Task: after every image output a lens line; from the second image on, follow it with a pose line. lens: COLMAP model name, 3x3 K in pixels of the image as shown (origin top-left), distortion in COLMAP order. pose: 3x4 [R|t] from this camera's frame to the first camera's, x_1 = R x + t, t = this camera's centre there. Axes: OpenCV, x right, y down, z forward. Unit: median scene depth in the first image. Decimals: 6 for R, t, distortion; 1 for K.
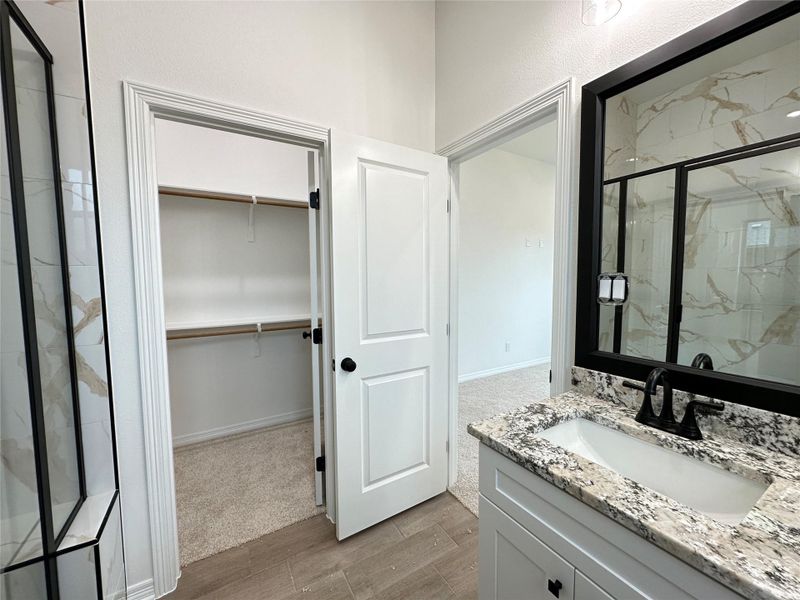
lens RADIAL K [[318.9, 0, 398.8], [0, 318.9, 300.0], [0, 0, 1]] dist [-0.002020, 0.000052]
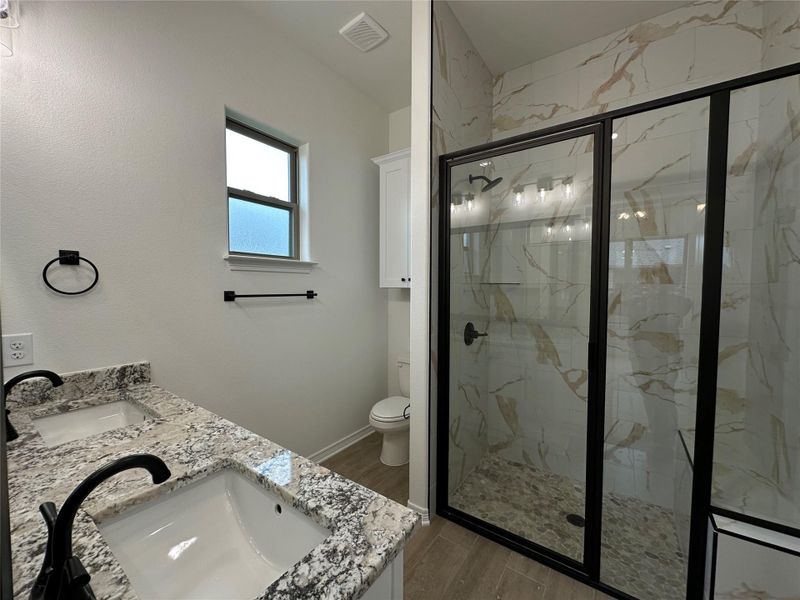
lens RADIAL K [[318.9, 0, 398.8], [0, 318.9, 300.0], [0, 0, 1]] dist [-0.002020, 0.000052]
pose [[-0.911364, 0.024986, -0.410843, 0.658213], [-0.021283, 0.993960, 0.107662, -0.172717], [0.411052, 0.106863, -0.905327, 1.930238]]
